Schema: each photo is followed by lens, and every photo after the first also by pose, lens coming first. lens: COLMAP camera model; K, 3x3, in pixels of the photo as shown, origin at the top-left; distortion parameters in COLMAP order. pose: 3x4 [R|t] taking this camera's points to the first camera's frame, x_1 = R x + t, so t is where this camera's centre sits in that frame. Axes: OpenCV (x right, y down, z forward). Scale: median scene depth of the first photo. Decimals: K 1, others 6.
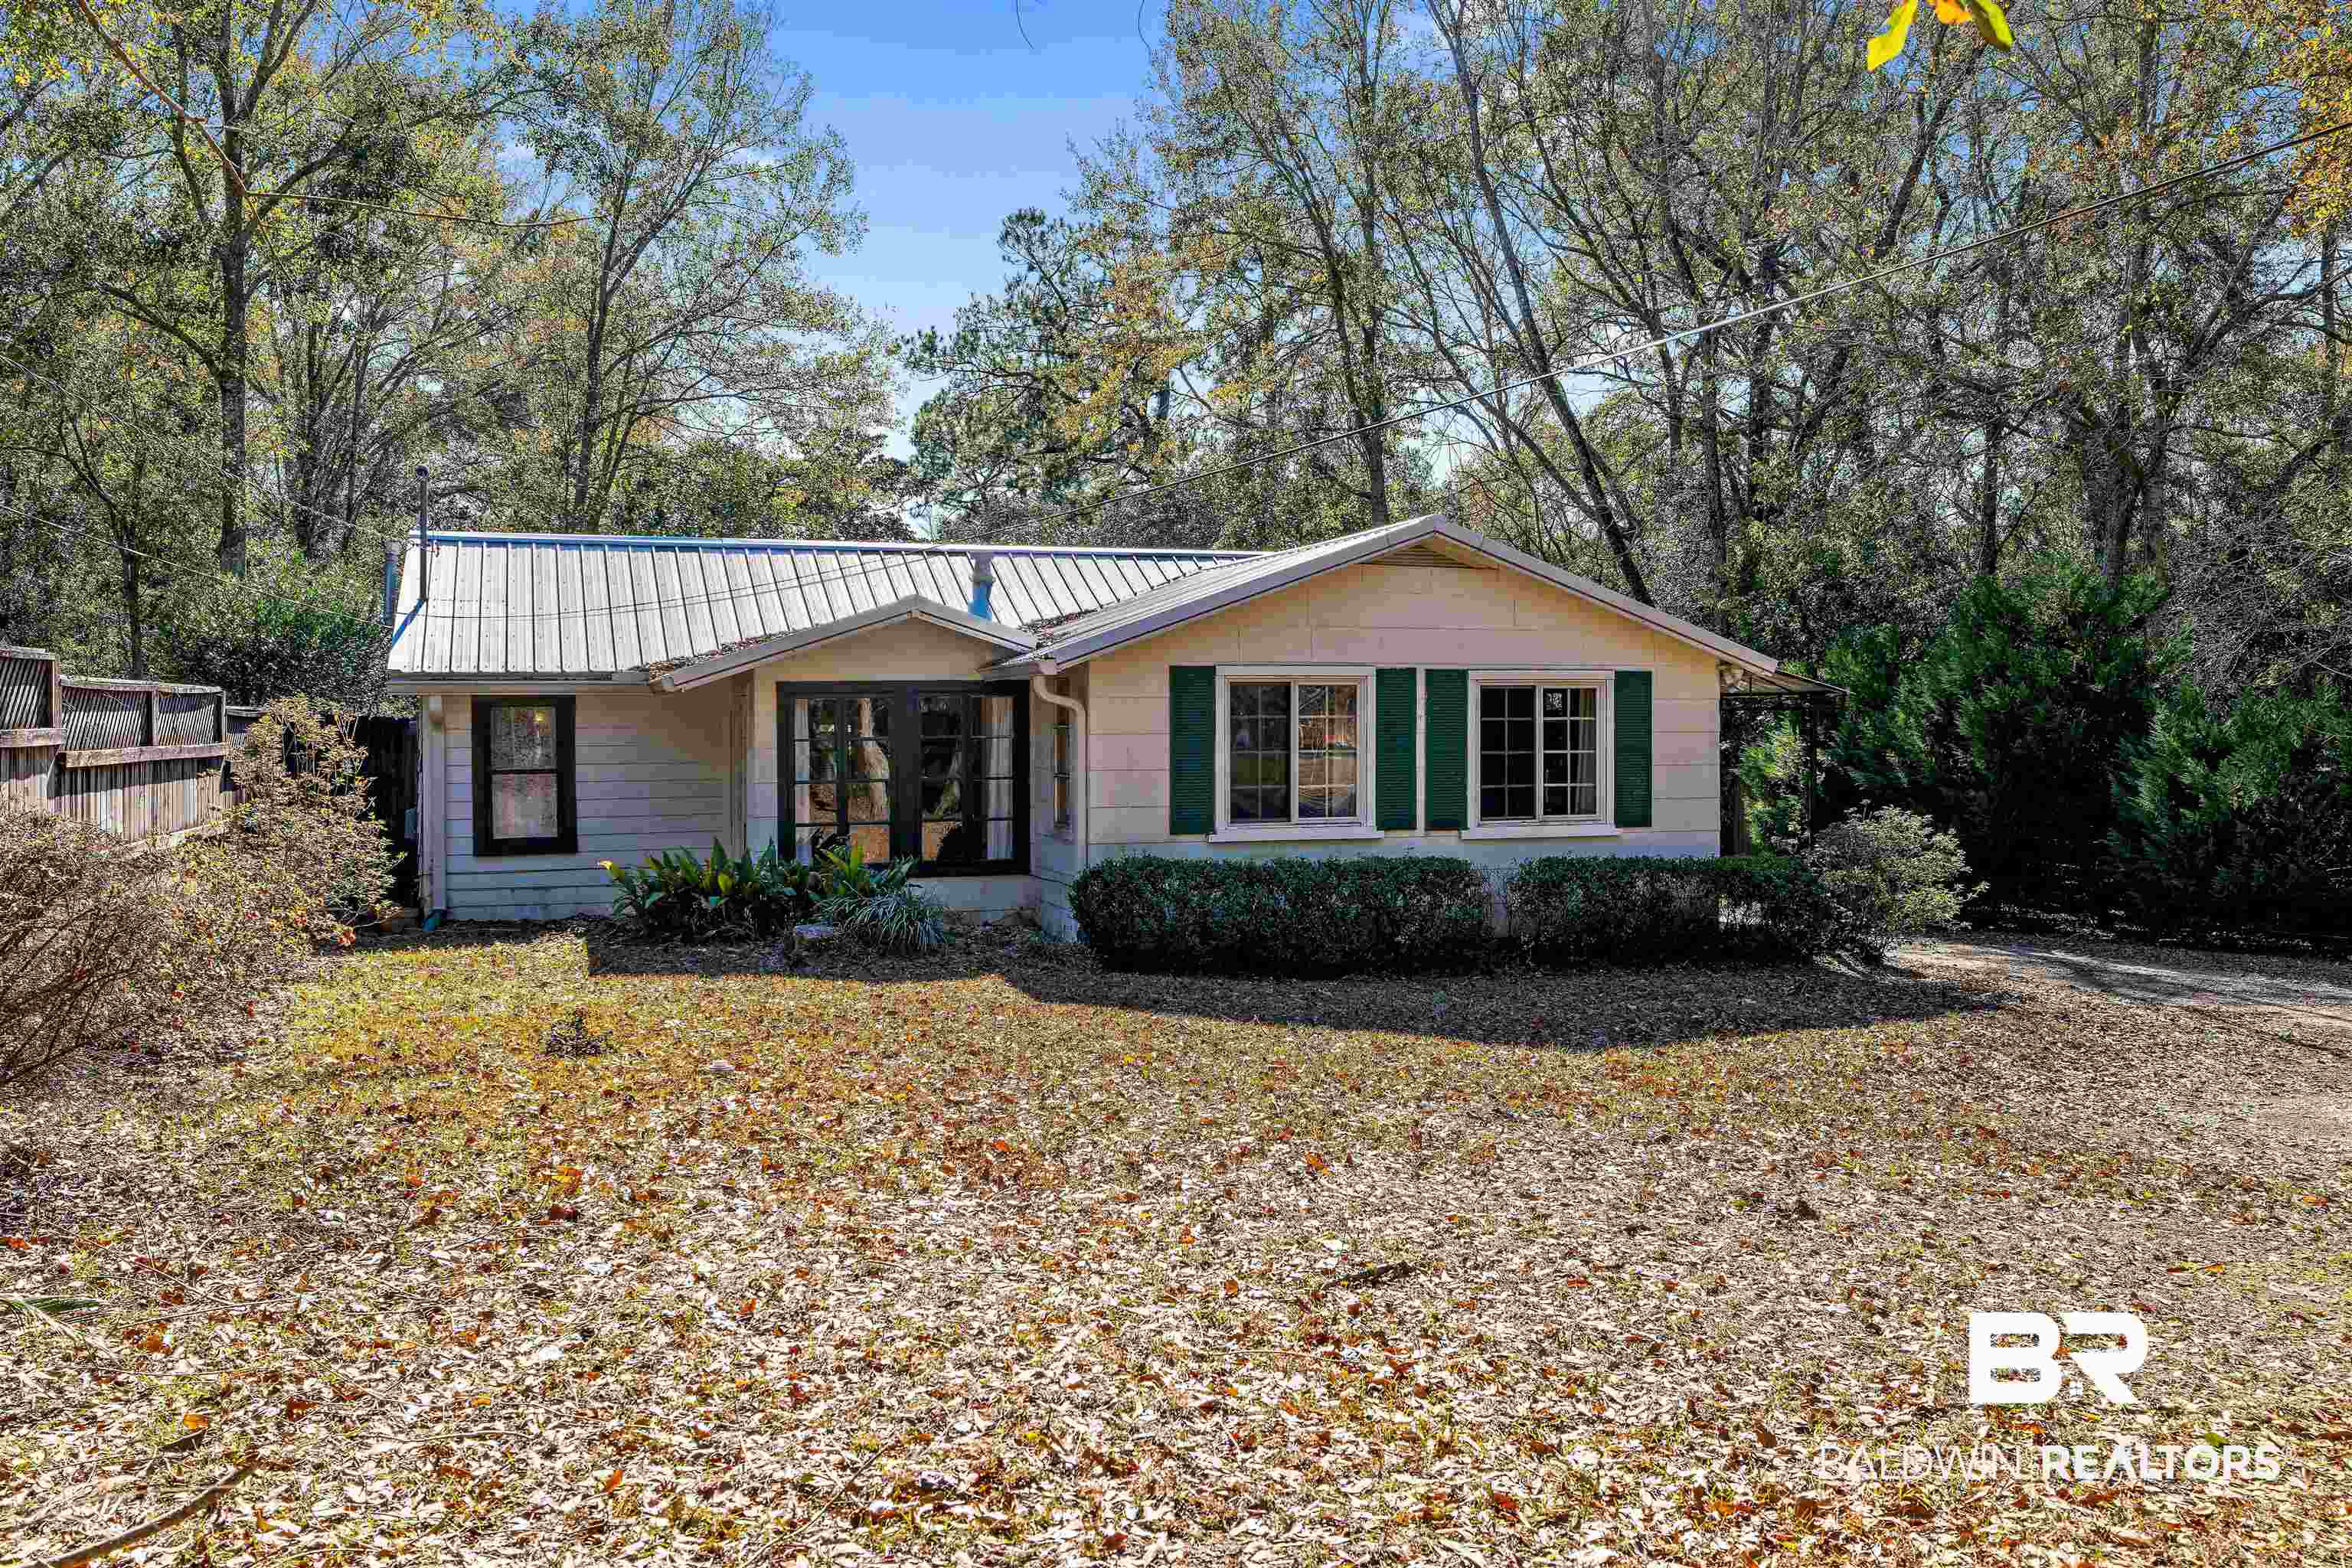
lens RADIAL K [[2009.1, 0, 1176.7], [0, 2009.1, 782.4], [0, 0, 1]] dist [0.006254, -0.000081]
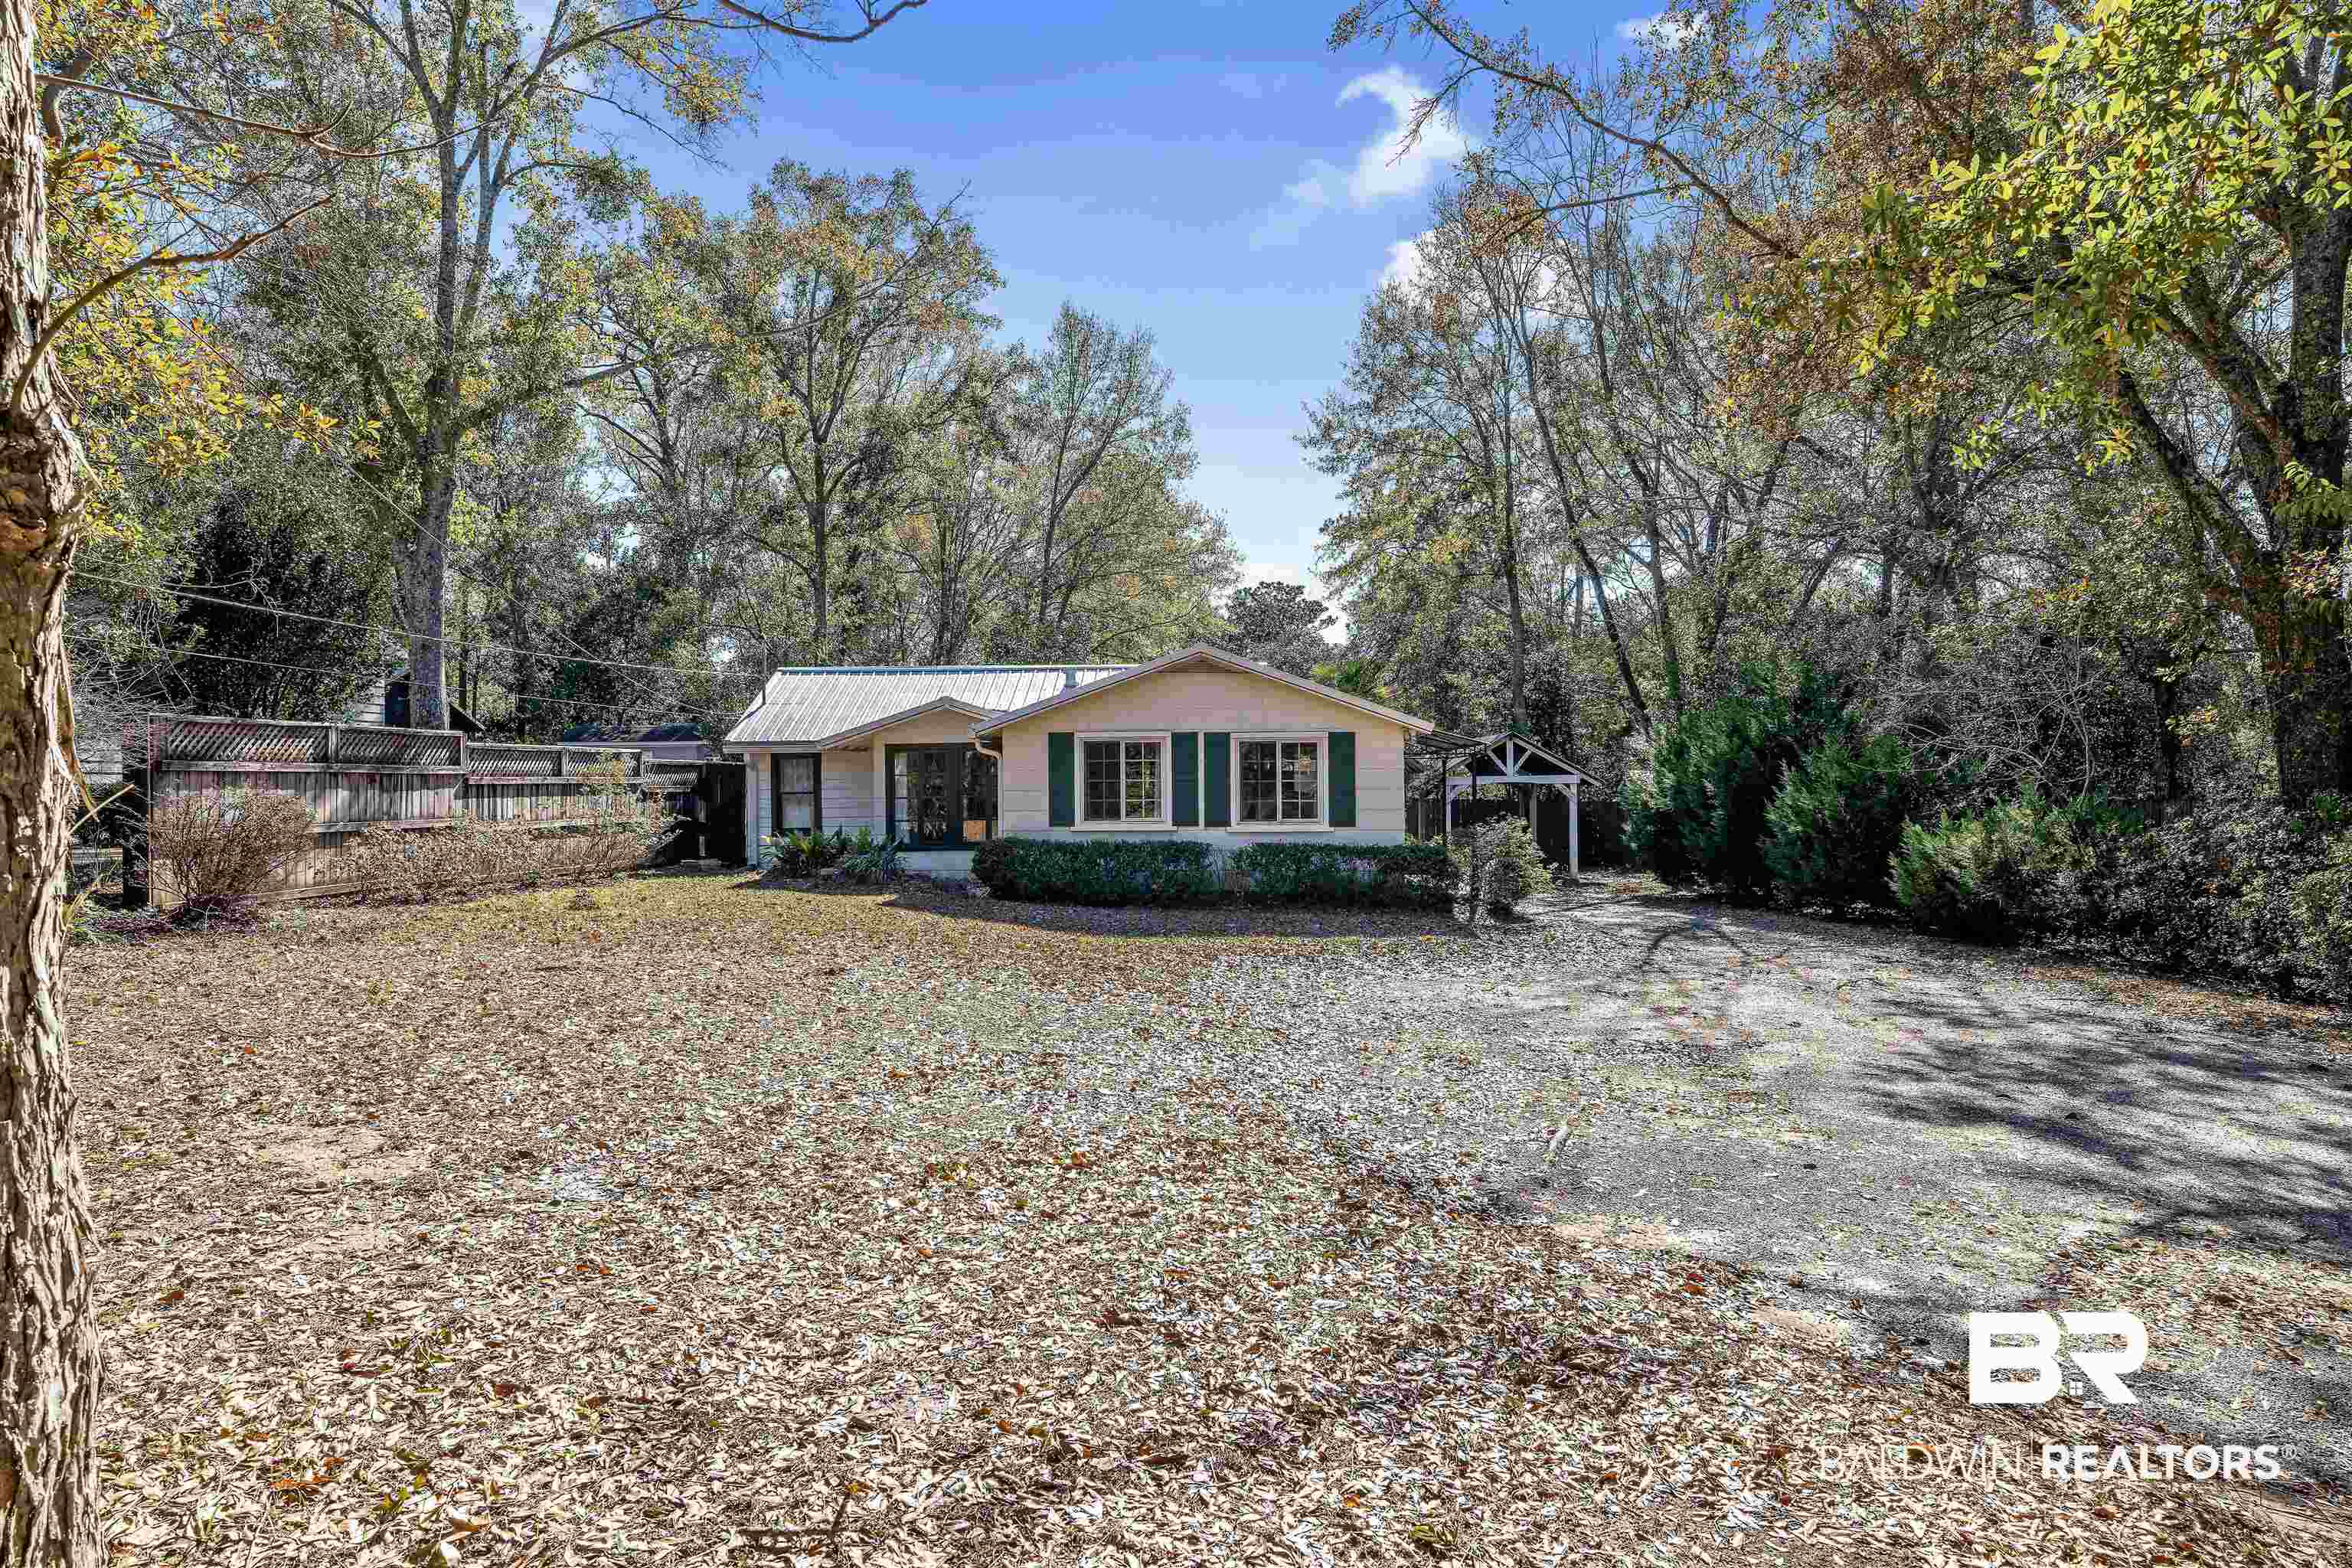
lens RADIAL K [[1431.4, 0, 1175.4], [0, 1431.4, 782.8], [0, 0, 1]] dist [0.001820, 0.000067]
pose [[0.931453, -0.001167, -0.363861, 0.548264], [-0.007161, 0.999742, -0.021539, 0.013236], [0.363792, 0.022668, 0.931204, -0.152532]]
